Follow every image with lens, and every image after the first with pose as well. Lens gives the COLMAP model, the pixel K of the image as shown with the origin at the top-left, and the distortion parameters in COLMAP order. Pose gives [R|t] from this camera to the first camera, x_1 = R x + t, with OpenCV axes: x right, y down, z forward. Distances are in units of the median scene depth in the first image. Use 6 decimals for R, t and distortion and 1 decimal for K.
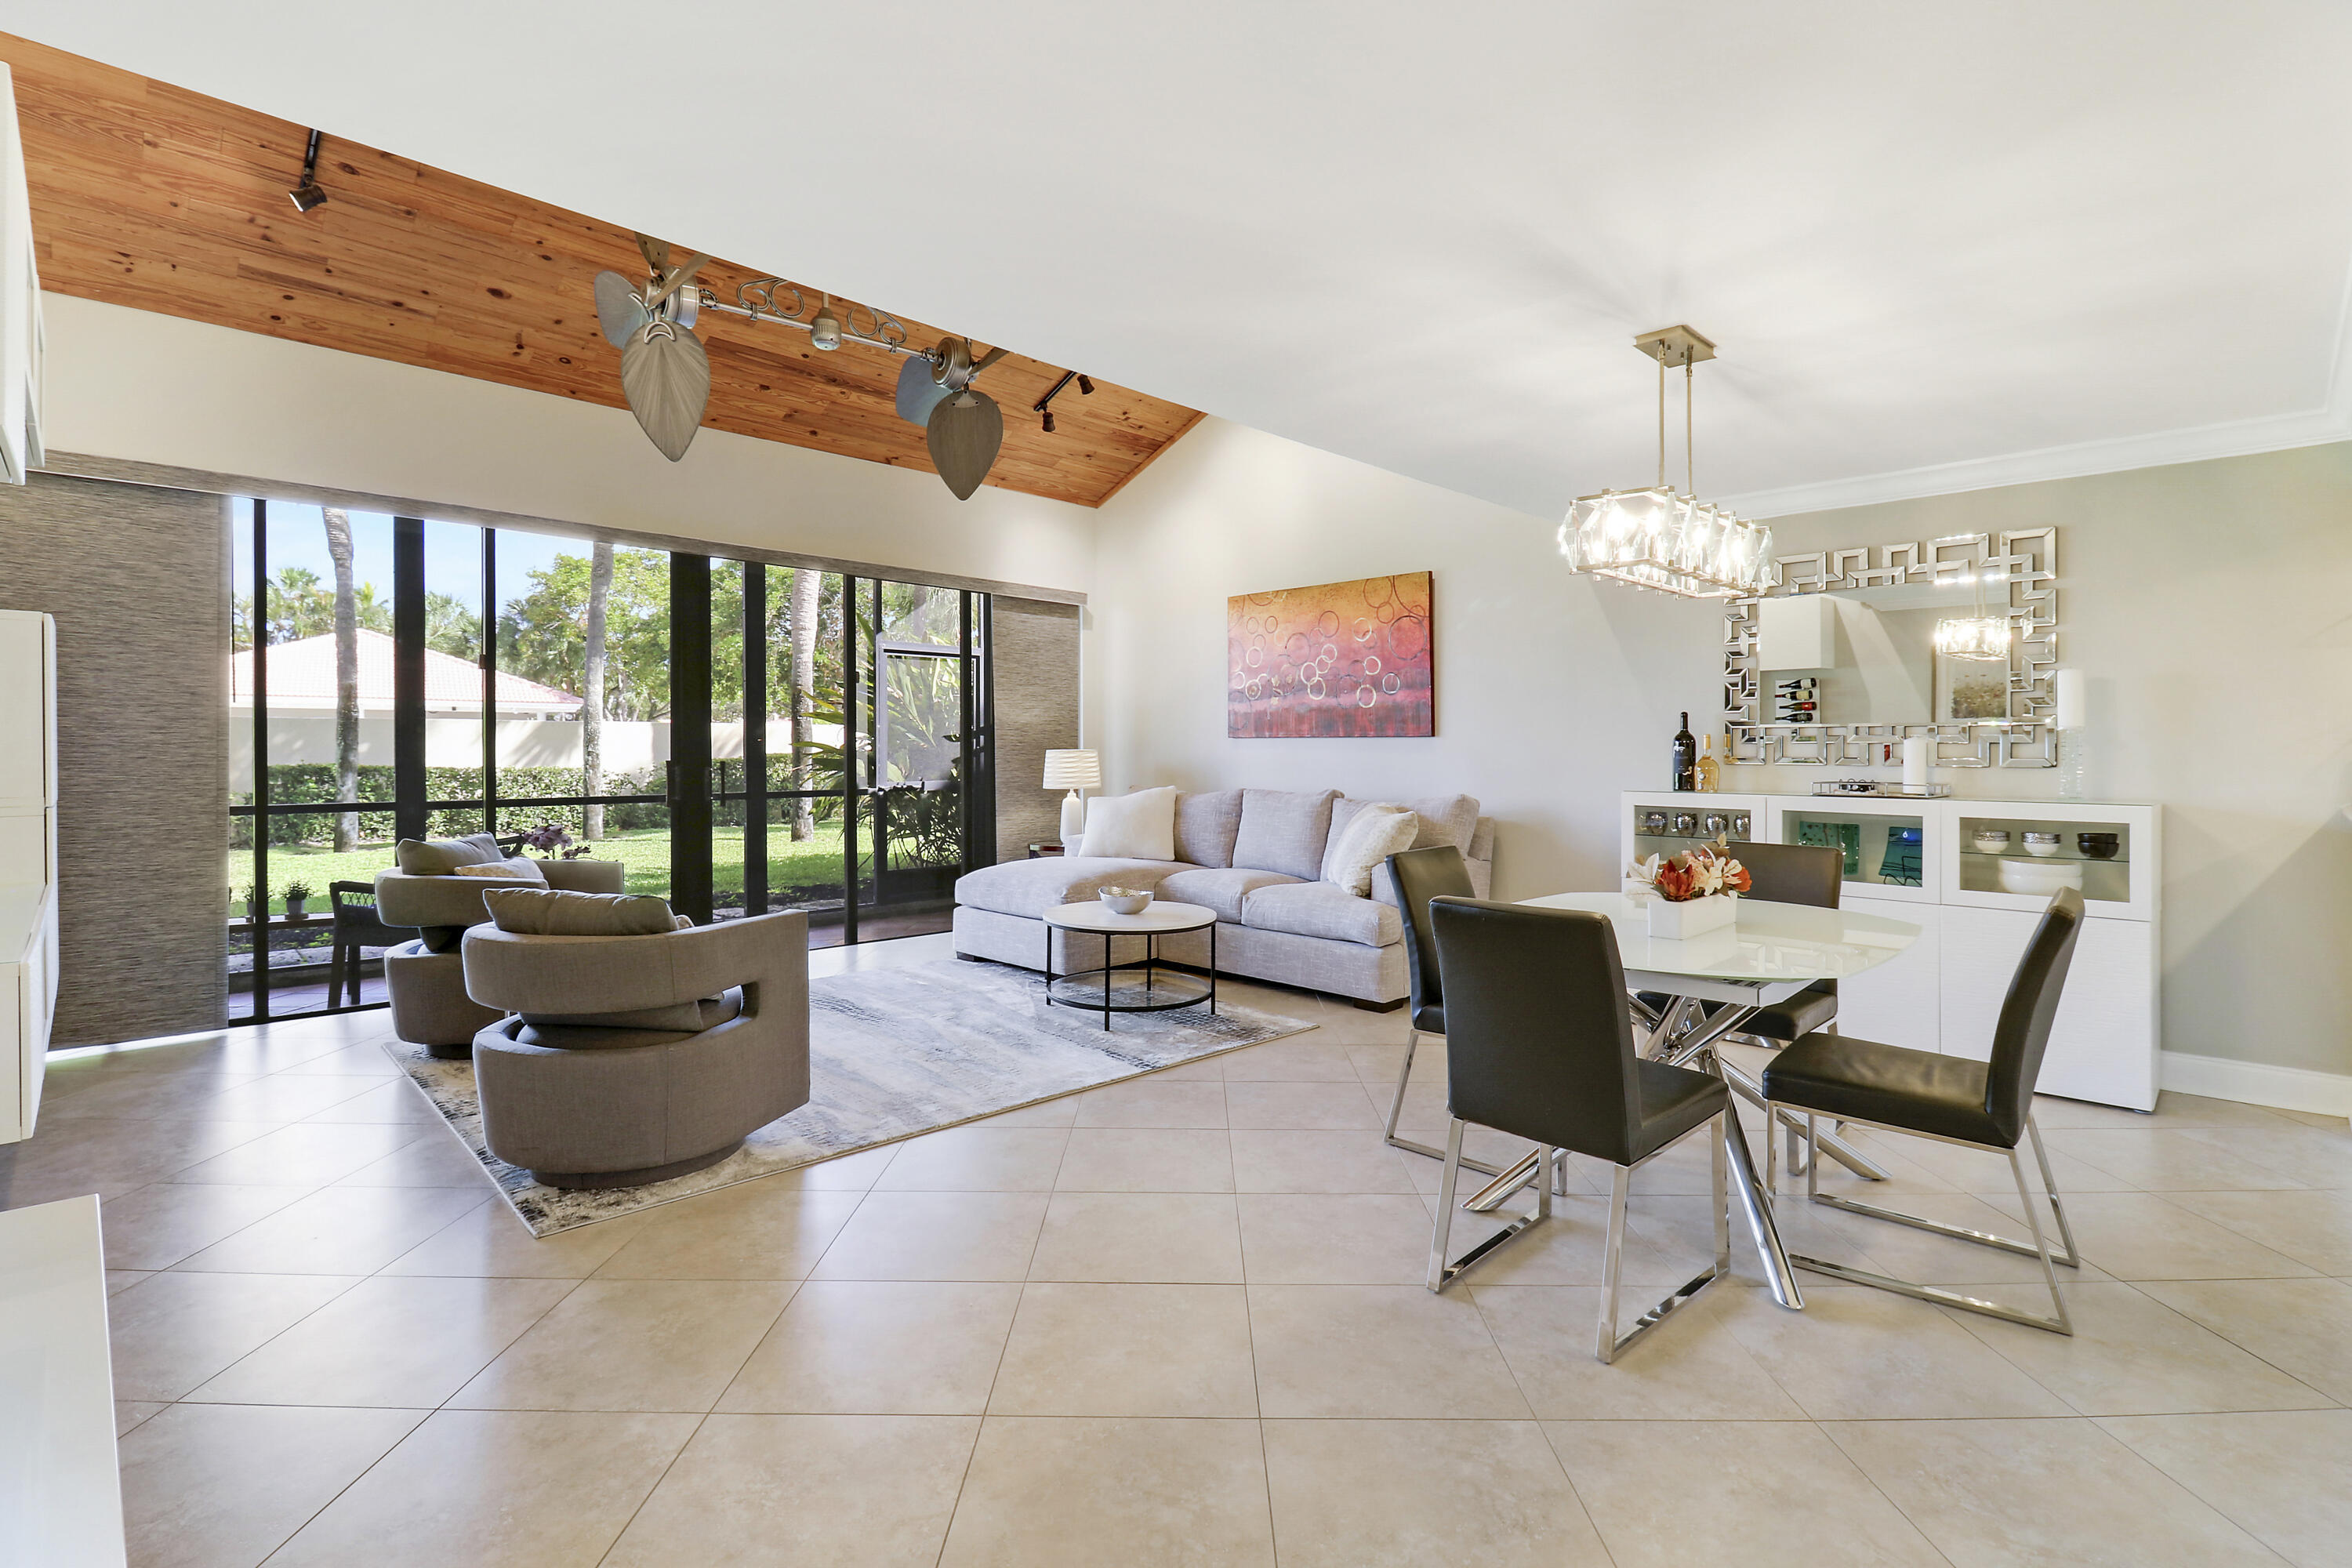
lens RADIAL K [[1098.5, 0, 1193.0], [0, 1098.5, 764.9], [0, 0, 1]] dist [0.007883, -0.013520]
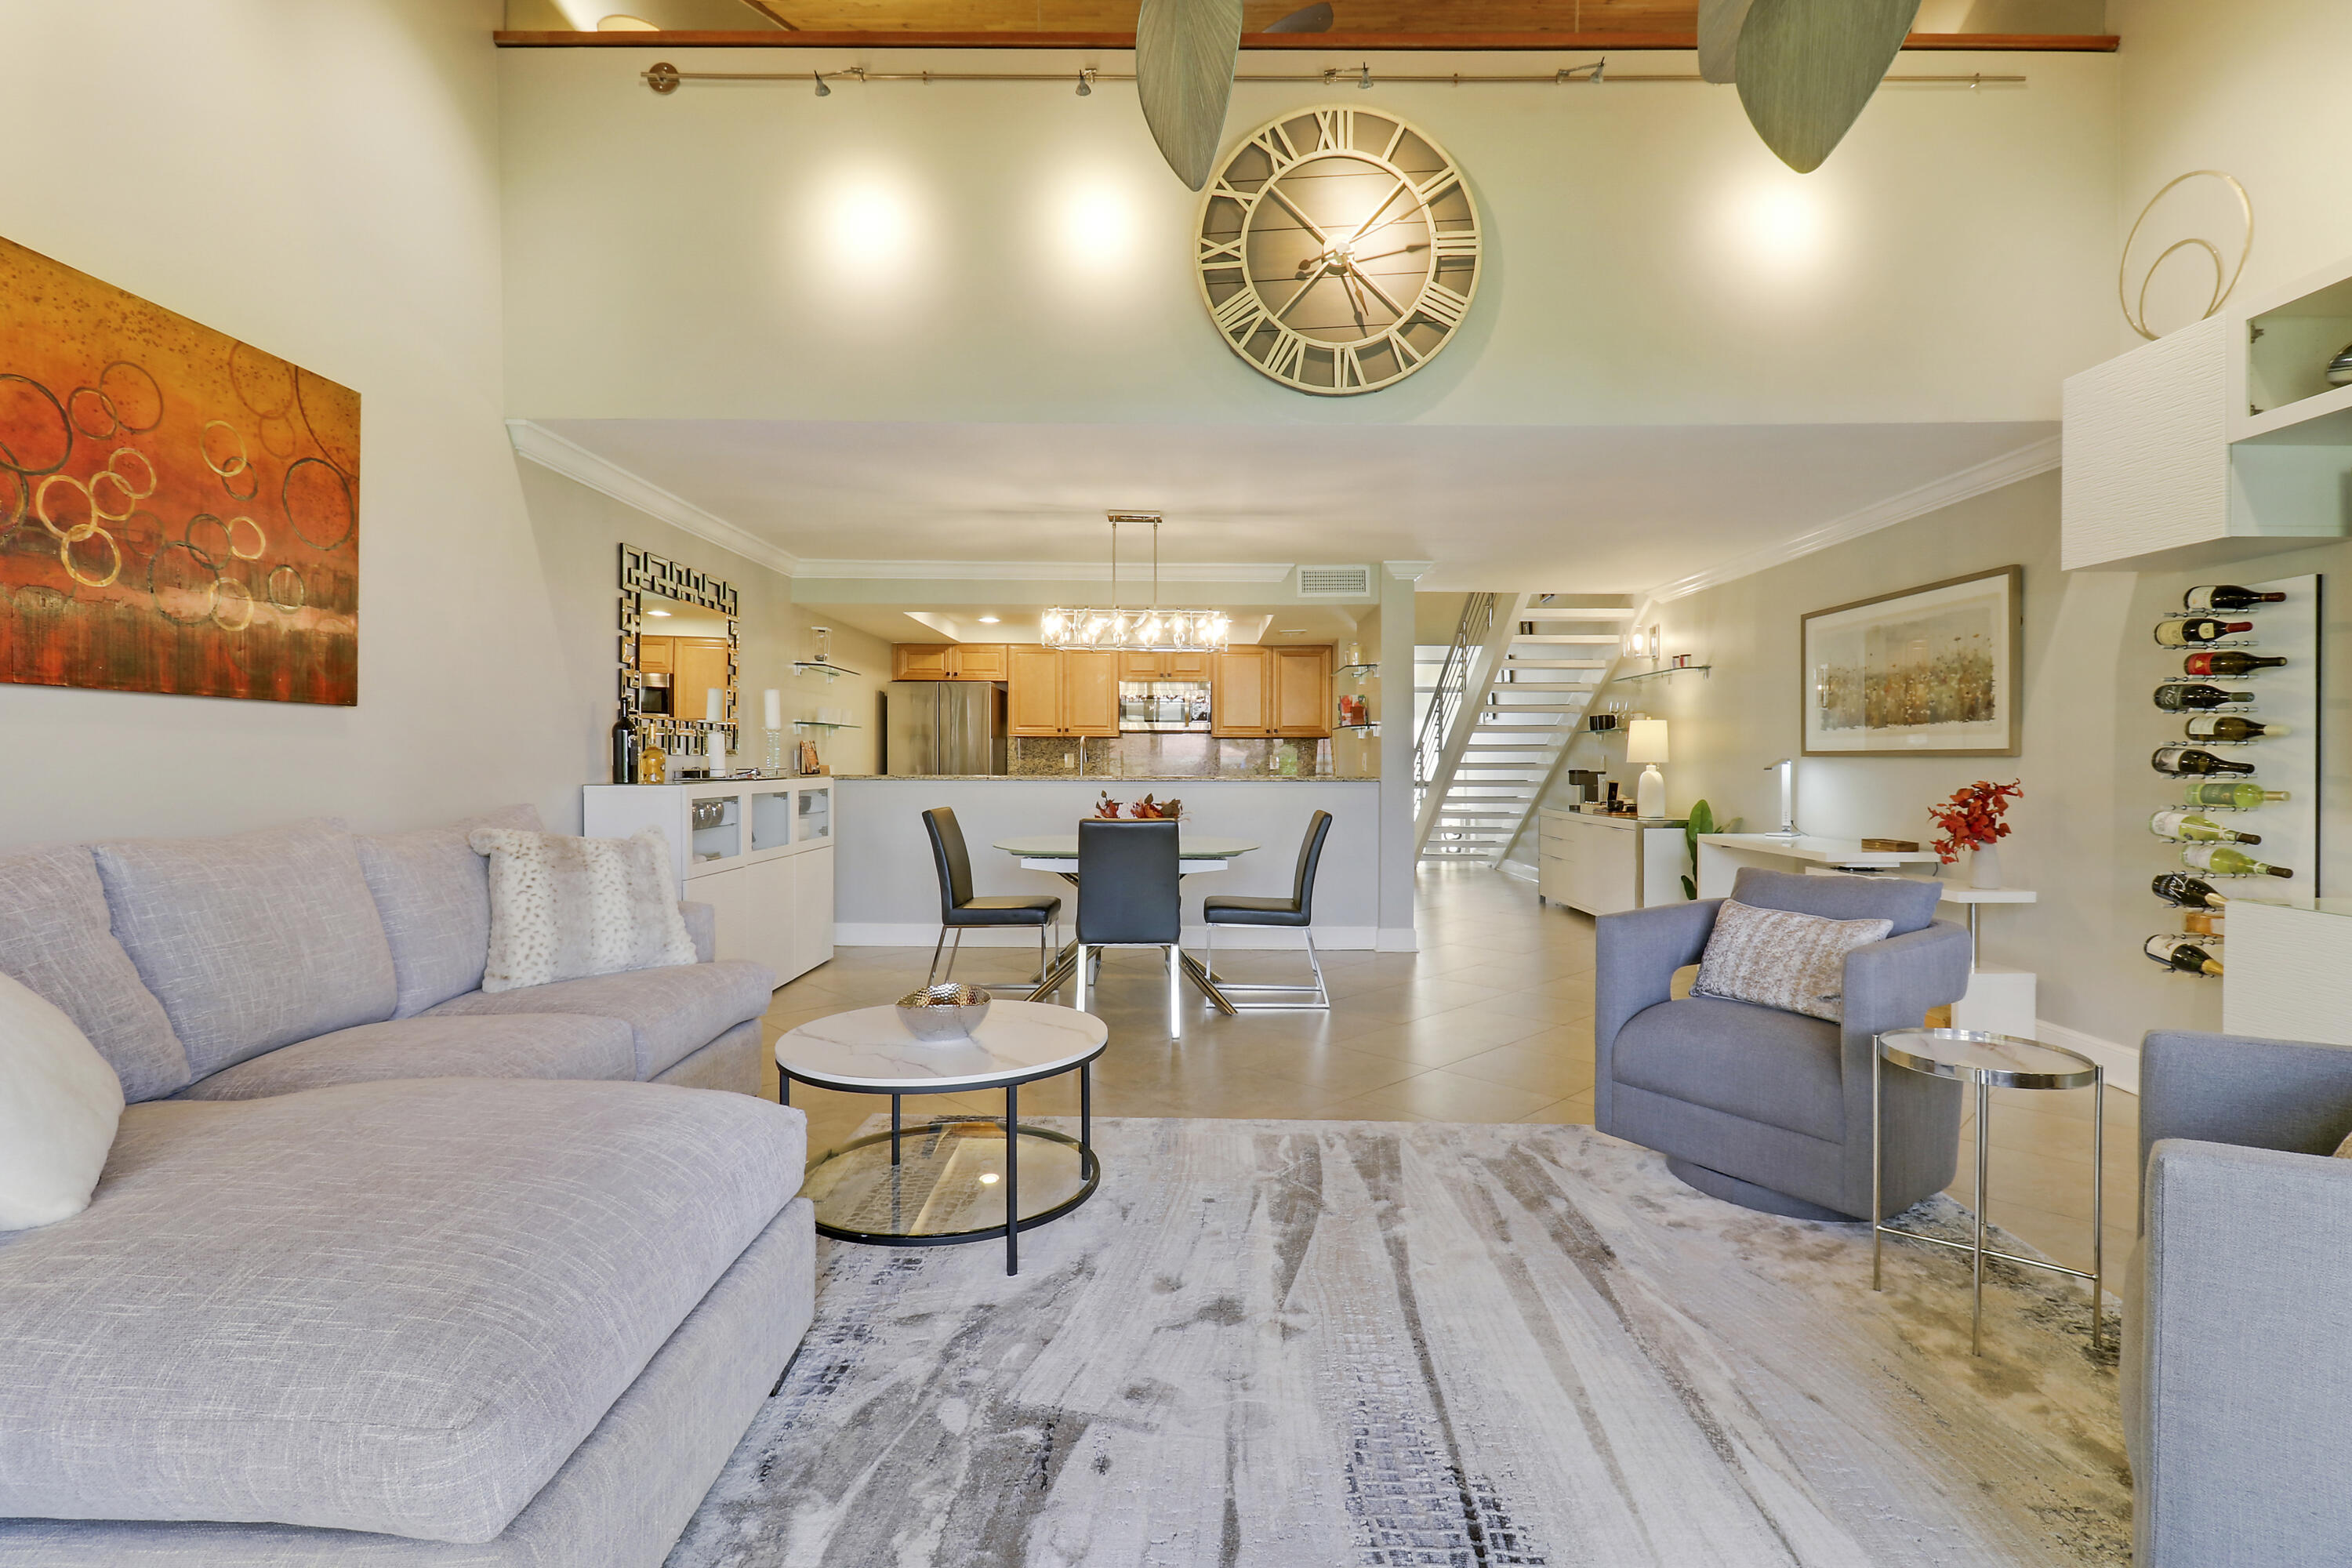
lens RADIAL K [[1098.5, 0, 1175.0], [0, 1098.5, 766.0], [0, 0, 1]] dist [0.007883, -0.013520]
pose [[-0.685169, -0.009952, 0.728316, -0.531499], [0.003982, 0.999841, 0.017408, -0.005343], [-0.728373, 0.014828, -0.685021, 1.298108]]
